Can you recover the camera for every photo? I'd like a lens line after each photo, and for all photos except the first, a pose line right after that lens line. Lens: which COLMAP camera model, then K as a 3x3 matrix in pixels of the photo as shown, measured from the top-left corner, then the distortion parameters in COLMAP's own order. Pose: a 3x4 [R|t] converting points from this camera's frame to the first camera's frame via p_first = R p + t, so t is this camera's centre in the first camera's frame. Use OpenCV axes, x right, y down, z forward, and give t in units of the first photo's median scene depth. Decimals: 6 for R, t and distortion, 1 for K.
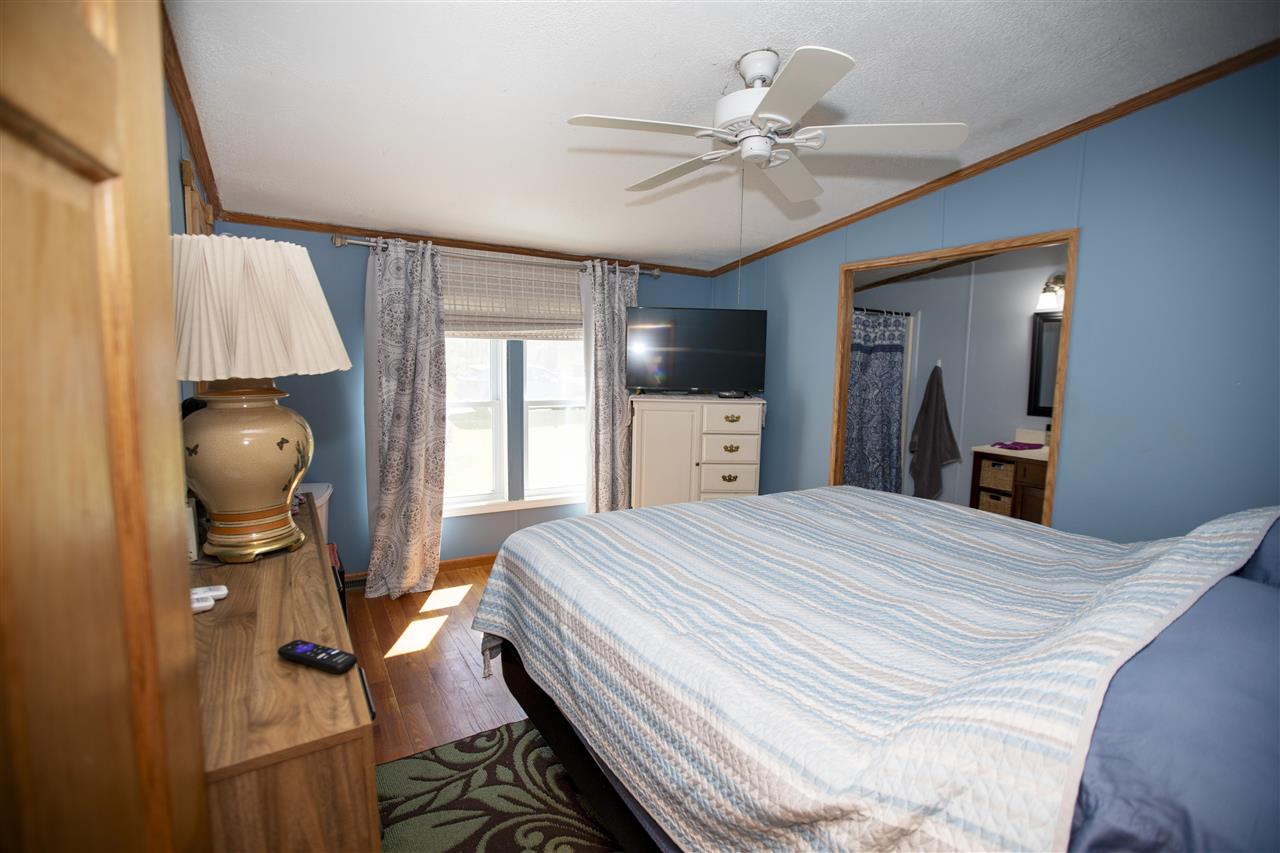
lens RADIAL K [[578.4, 0, 641.0], [0, 578.4, 426.9], [0, 0, 1]] dist [-0.044938, 0.012101]
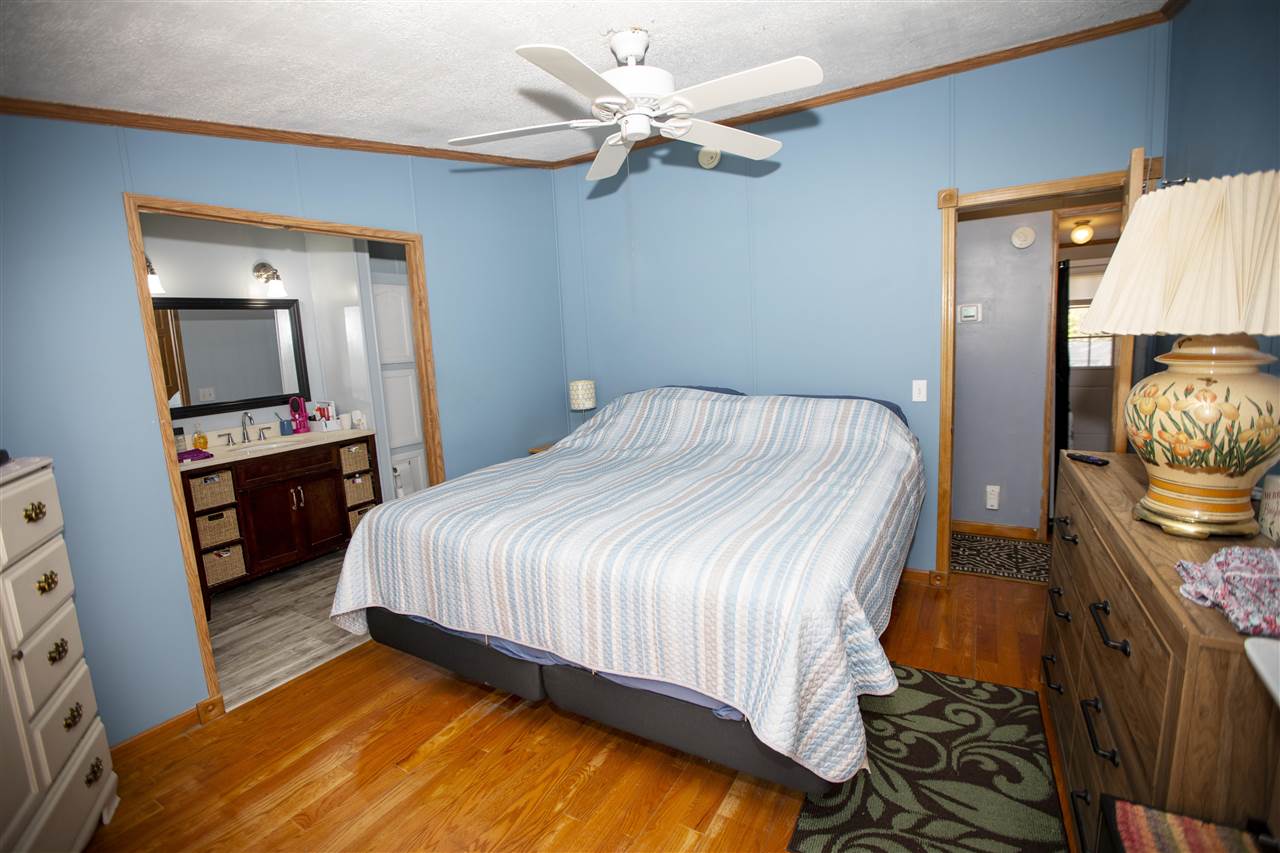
lens RADIAL K [[578.4, 0, 635.7], [0, 578.4, 421.8], [0, 0, 1]] dist [-0.044938, 0.012101]
pose [[-0.466360, -0.121064, 0.876272, -0.775833], [0.141724, 0.967569, 0.209105, -0.200698], [-0.873168, 0.221707, -0.434078, 1.604902]]
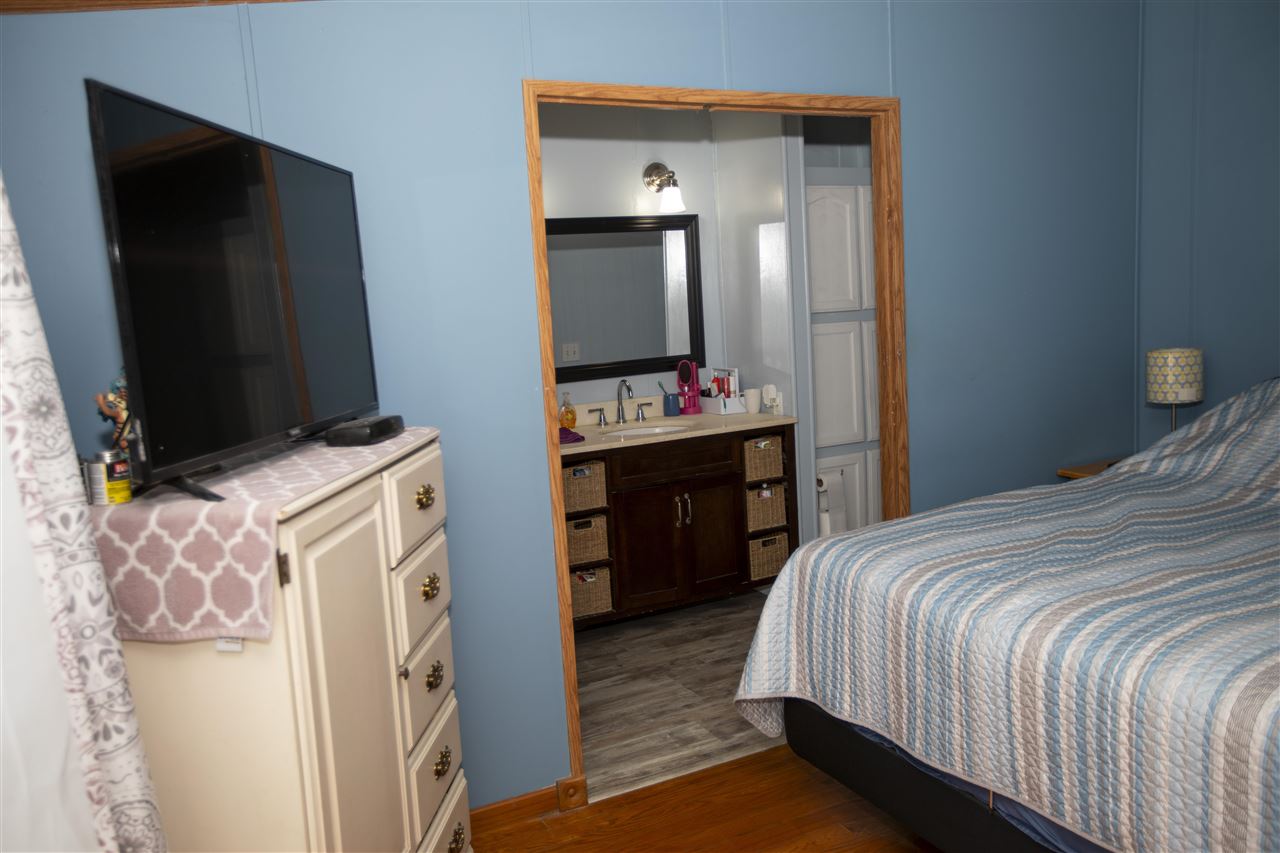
lens RADIAL K [[976.1, 0, 646.7], [0, 976.1, 421.0], [0, 0, 1]] dist [-0.020105, 0.051959]
pose [[0.077440, -0.143307, 0.986644, -0.757091], [0.172351, 0.976641, 0.128327, -0.209472], [-0.981987, 0.160111, 0.100330, 1.650337]]
